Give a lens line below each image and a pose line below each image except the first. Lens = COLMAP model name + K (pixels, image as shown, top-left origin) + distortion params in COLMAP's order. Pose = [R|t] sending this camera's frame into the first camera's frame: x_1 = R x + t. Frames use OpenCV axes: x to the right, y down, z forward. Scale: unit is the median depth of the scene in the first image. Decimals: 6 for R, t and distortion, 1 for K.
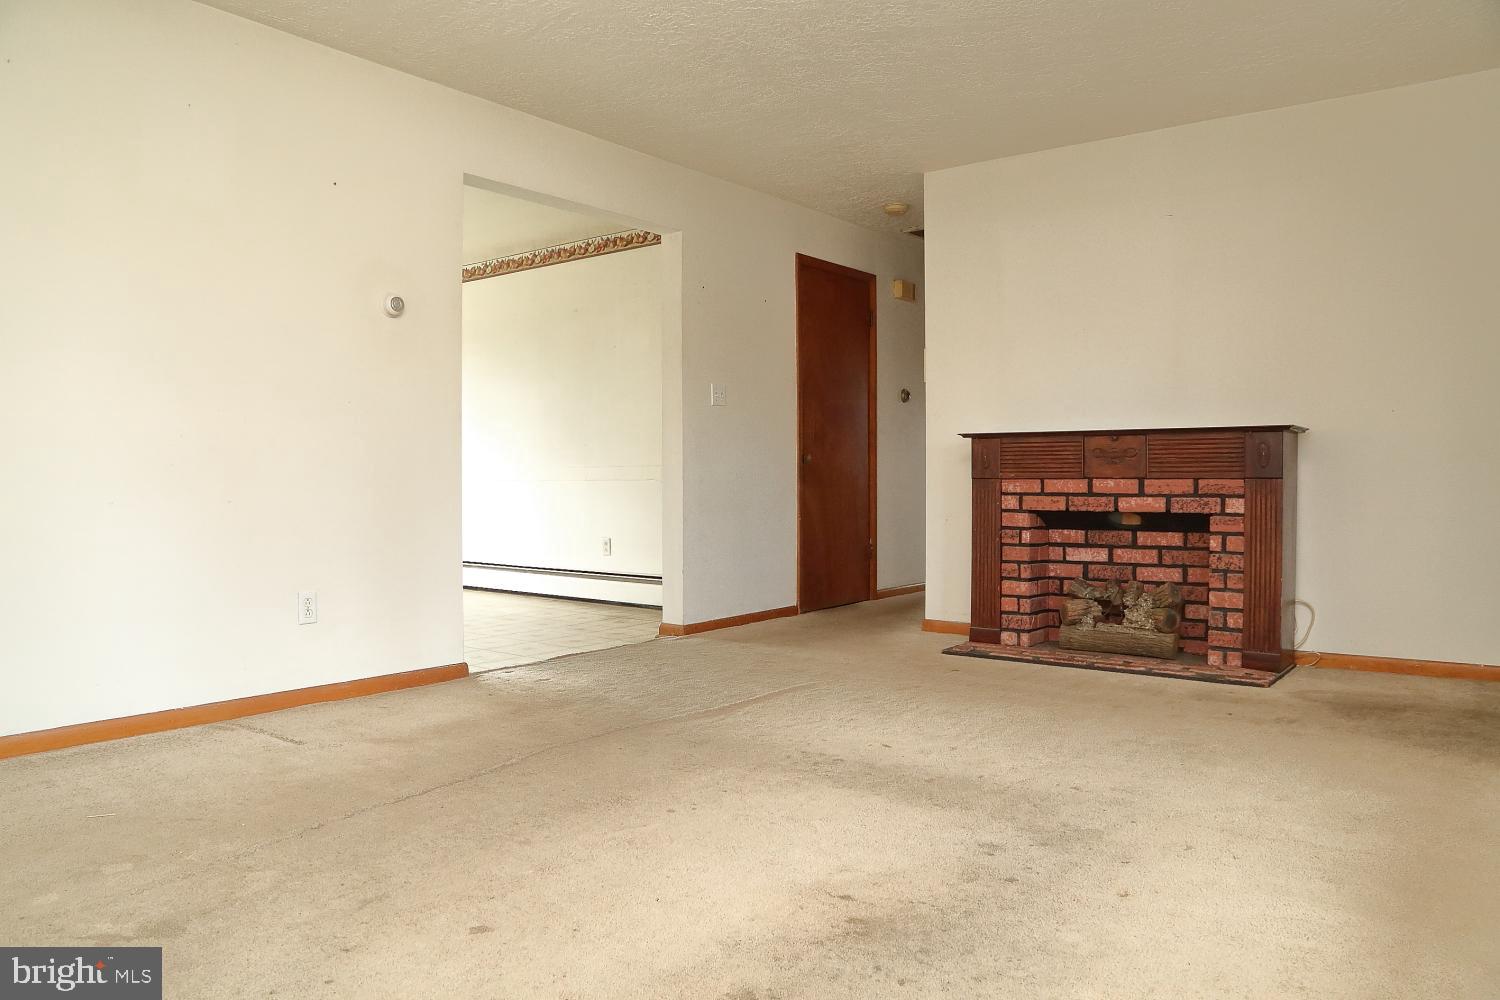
lens RADIAL K [[1033.0, 0, 751.4], [0, 1033.0, 505.6], [0, 0, 1]] dist [-0.118110, 0.066153]
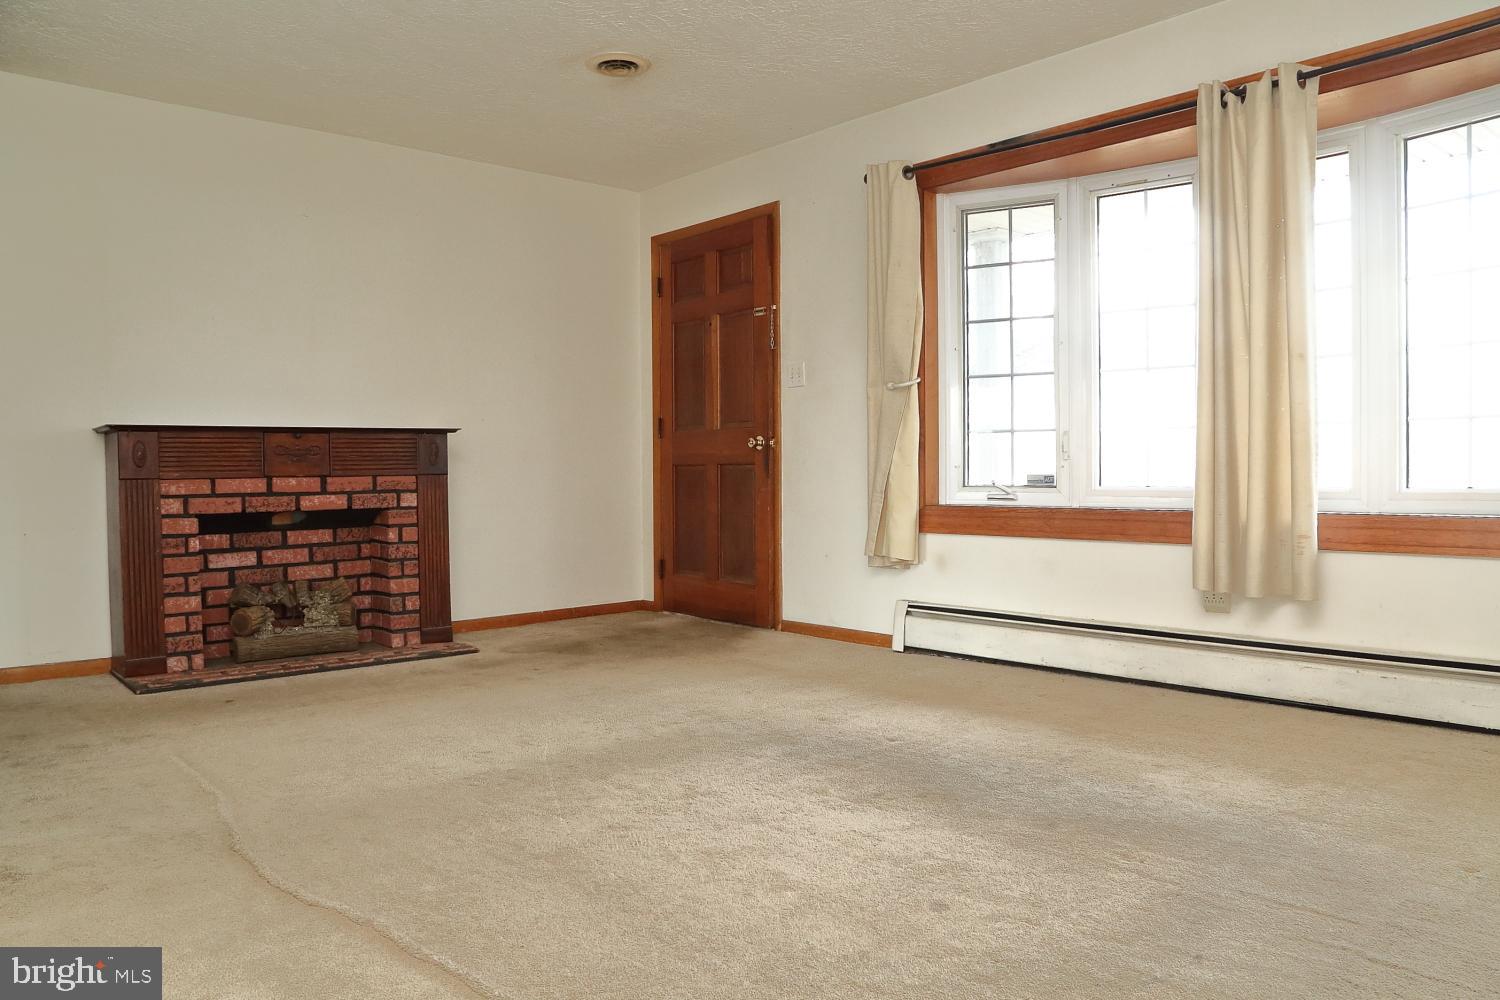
lens RADIAL K [[1033.0, 0, 751.4], [0, 1033.0, 505.6], [0, 0, 1]] dist [-0.118110, 0.066153]
pose [[0.201356, -0.032453, 0.978980, -0.493989], [0.038736, 0.998933, 0.025147, -0.006424], [-0.978752, 0.032858, 0.202398, 0.368983]]
